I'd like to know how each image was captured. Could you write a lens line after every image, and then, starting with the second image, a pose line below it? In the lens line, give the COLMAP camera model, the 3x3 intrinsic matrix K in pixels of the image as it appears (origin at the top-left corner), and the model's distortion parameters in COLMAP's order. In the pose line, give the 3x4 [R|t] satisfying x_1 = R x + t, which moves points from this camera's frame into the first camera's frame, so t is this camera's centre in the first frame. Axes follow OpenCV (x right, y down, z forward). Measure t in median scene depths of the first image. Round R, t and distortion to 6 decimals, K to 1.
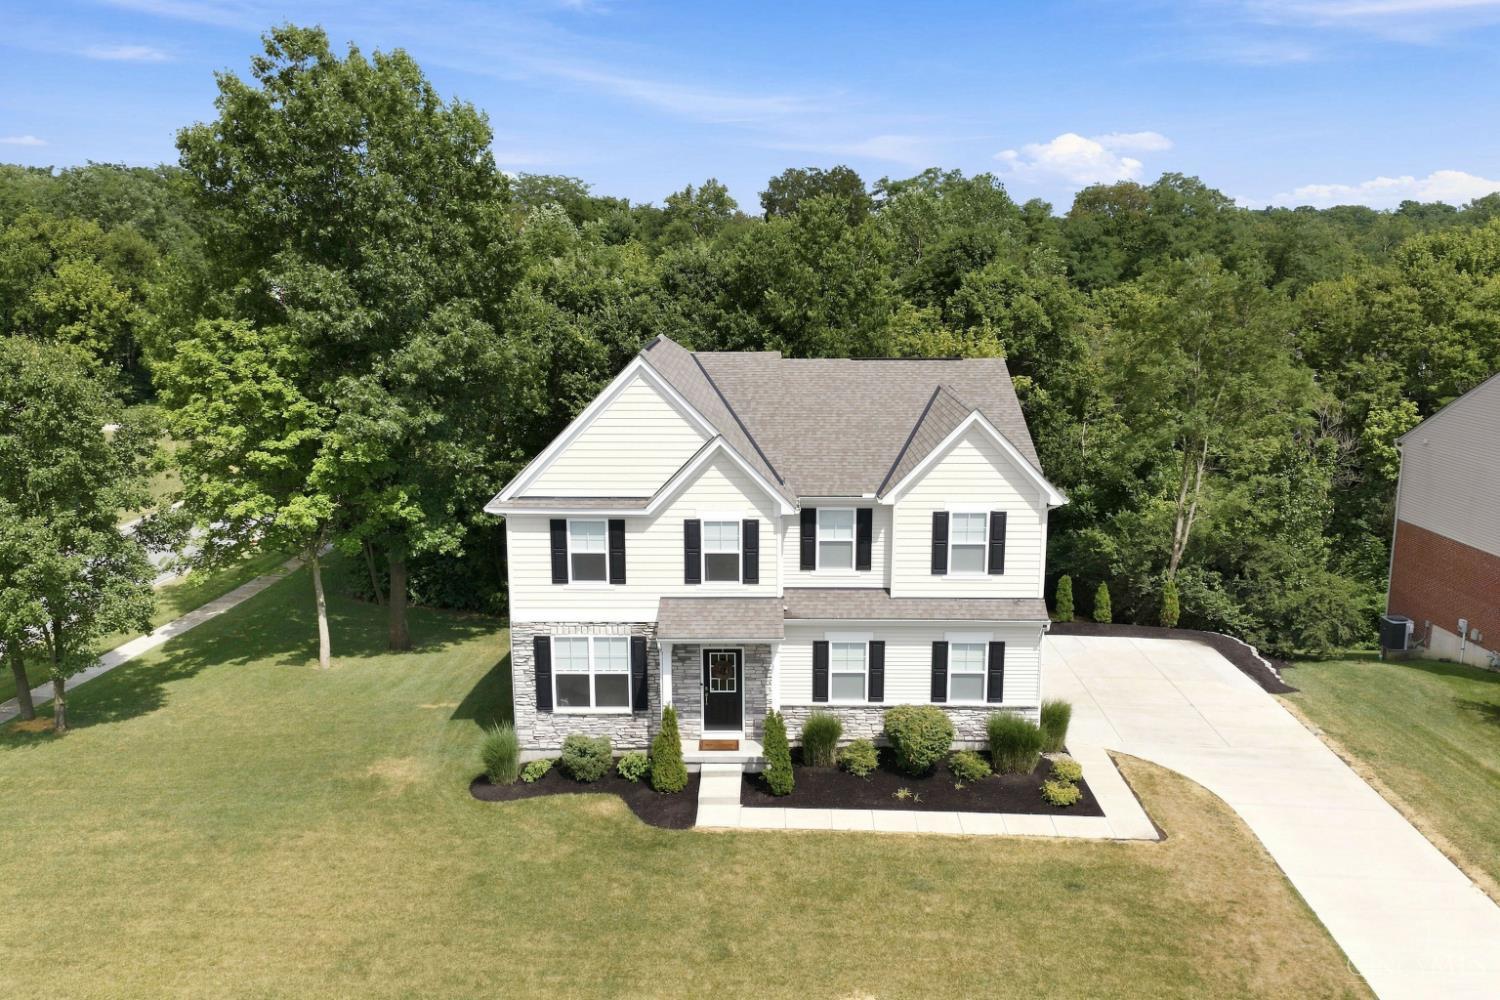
lens RADIAL K [[1240.6, 0, 750.0], [0, 1240.6, 500.0], [0, 0, 1]] dist [0.007976, -0.004720]
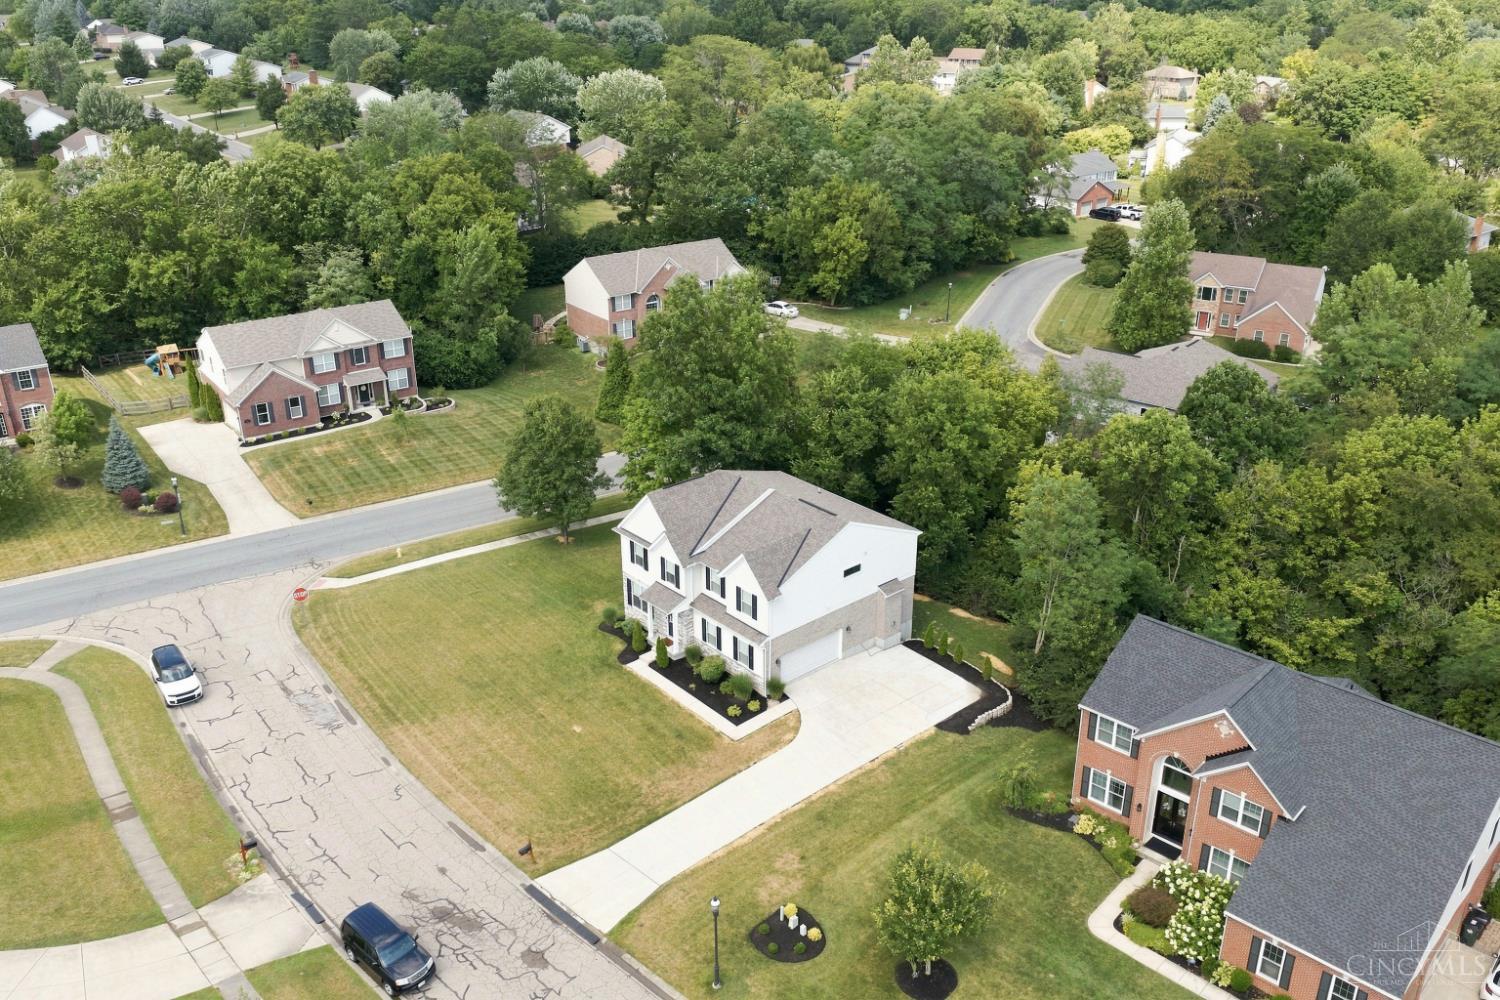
lens RADIAL K [[1240.6, 0, 750.0], [0, 1240.6, 500.0], [0, 0, 1]] dist [0.007976, -0.004720]
pose [[0.667221, 0.297958, -0.682669, 1.756923], [-0.150037, 0.951483, 0.268643, -0.798210], [0.729593, -0.076818, 0.679554, -0.597012]]
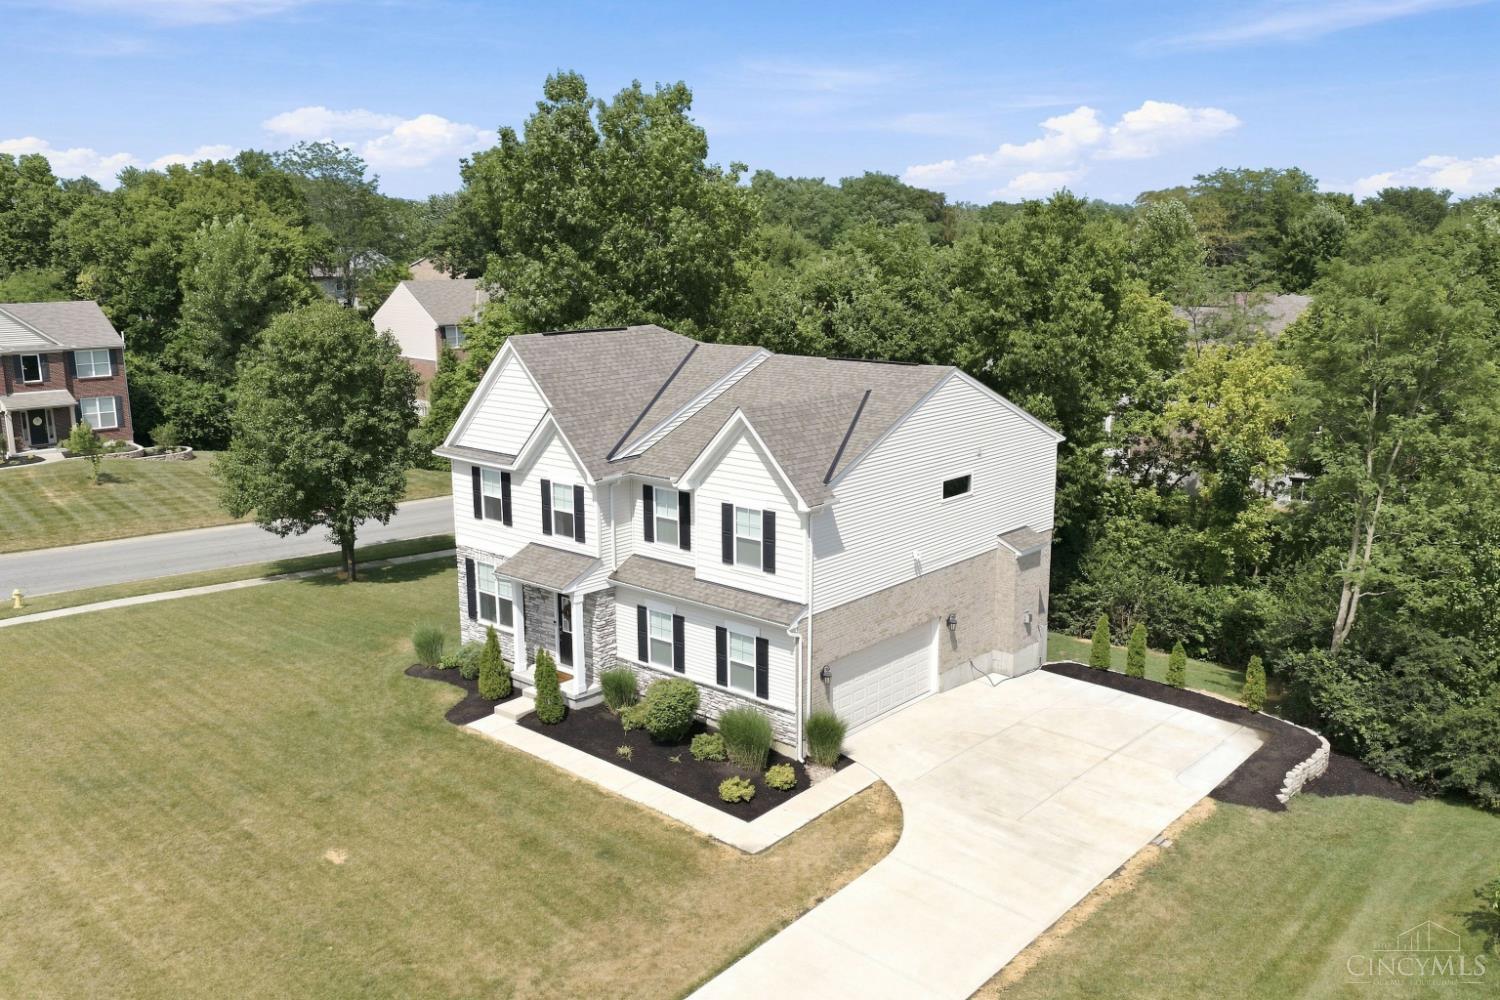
lens RADIAL K [[1244.0, 0, 750.0], [0, 1244.0, 500.0], [0, 0, 1]] dist [0.004712, -0.010851]
pose [[0.759421, 0.130398, -0.637398, 0.837043], [-0.128717, 0.990457, 0.049269, -0.047263], [0.637739, 0.044628, 0.768958, 0.210404]]
